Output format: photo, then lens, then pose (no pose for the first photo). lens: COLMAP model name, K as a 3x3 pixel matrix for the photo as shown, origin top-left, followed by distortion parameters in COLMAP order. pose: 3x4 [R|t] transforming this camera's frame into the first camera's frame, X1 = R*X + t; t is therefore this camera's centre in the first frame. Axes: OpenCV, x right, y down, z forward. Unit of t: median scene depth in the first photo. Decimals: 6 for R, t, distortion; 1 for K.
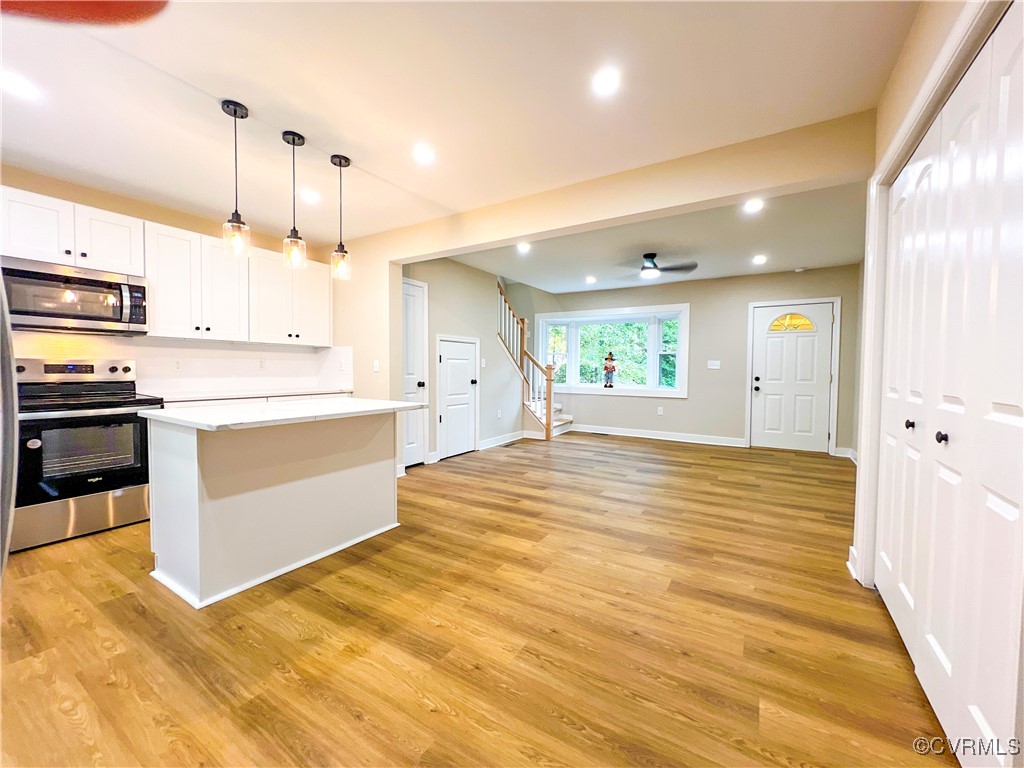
lens RADIAL K [[409.9, 0, 512.0], [0, 409.9, 384.0], [0, 0, 1]] dist [-0.000356, -0.000024]
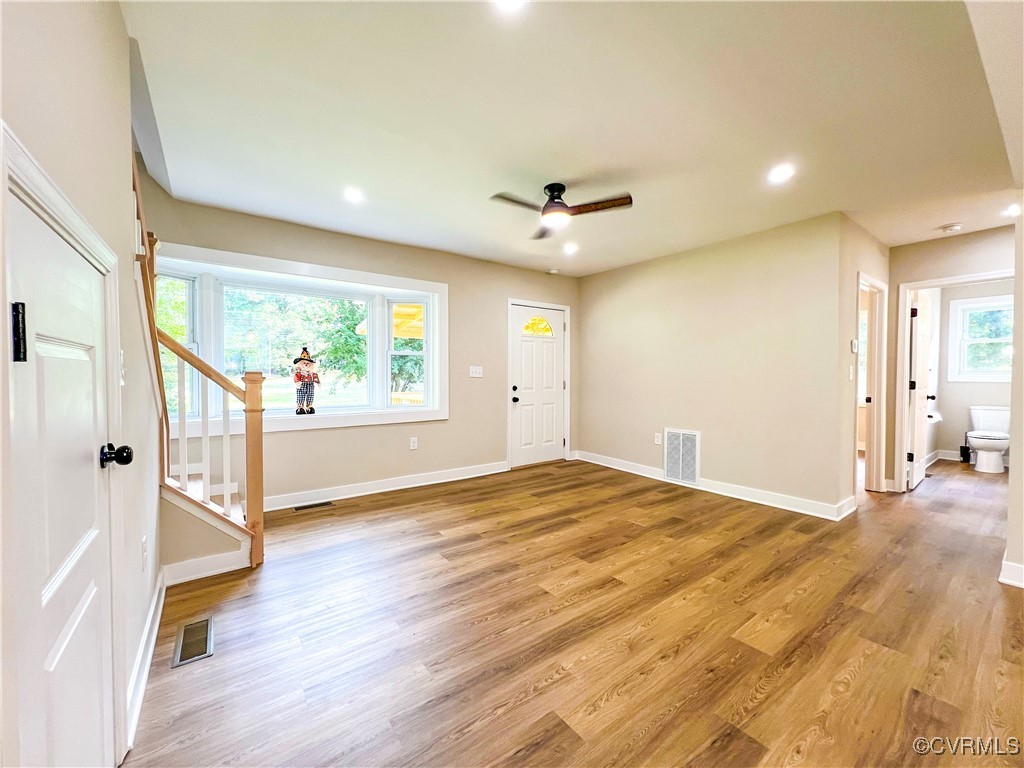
lens RADIAL K [[409.9, 0, 512.0], [0, 409.9, 384.0], [0, 0, 1]] dist [-0.000356, -0.000024]
pose [[0.370033, -0.026046, 0.928653, -0.195855], [0.039533, 0.999143, 0.012270, -0.031898], [-0.928177, 0.032172, 0.370745, 0.684125]]
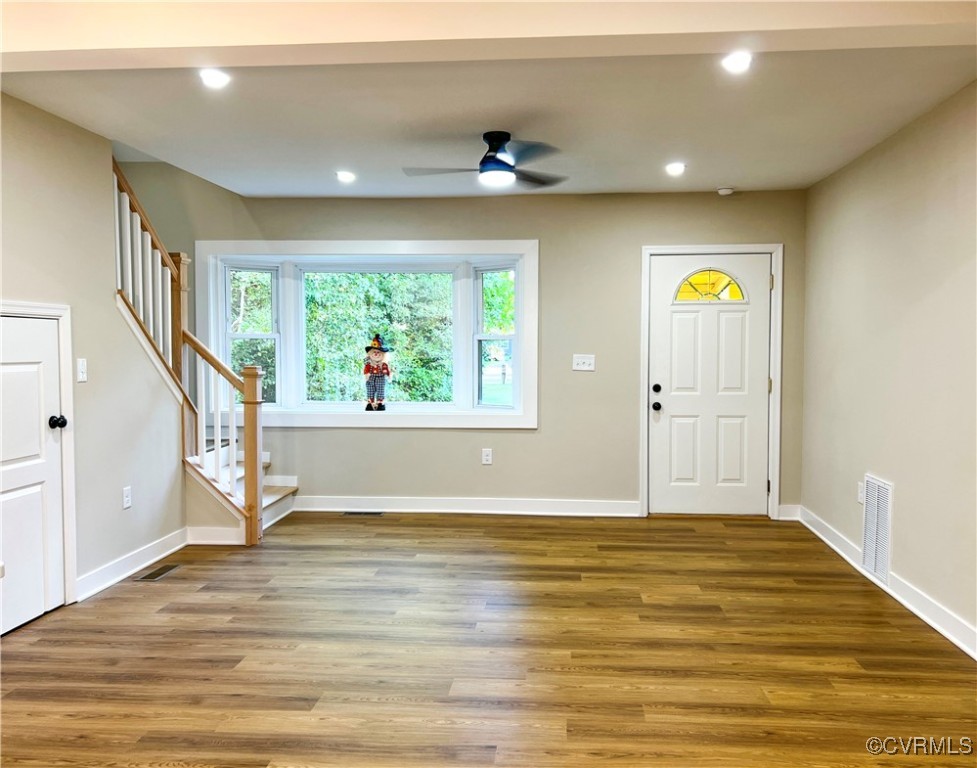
lens RADIAL K [[814.0, 0, 507.0], [0, 814.0, 384.2], [0, 0, 1]] dist [0.080630, -0.111334]
pose [[0.885471, -0.027909, 0.463856, -0.073515], [0.023855, 0.999609, 0.014606, -0.037862], [-0.464082, -0.001868, 0.885790, 0.140772]]
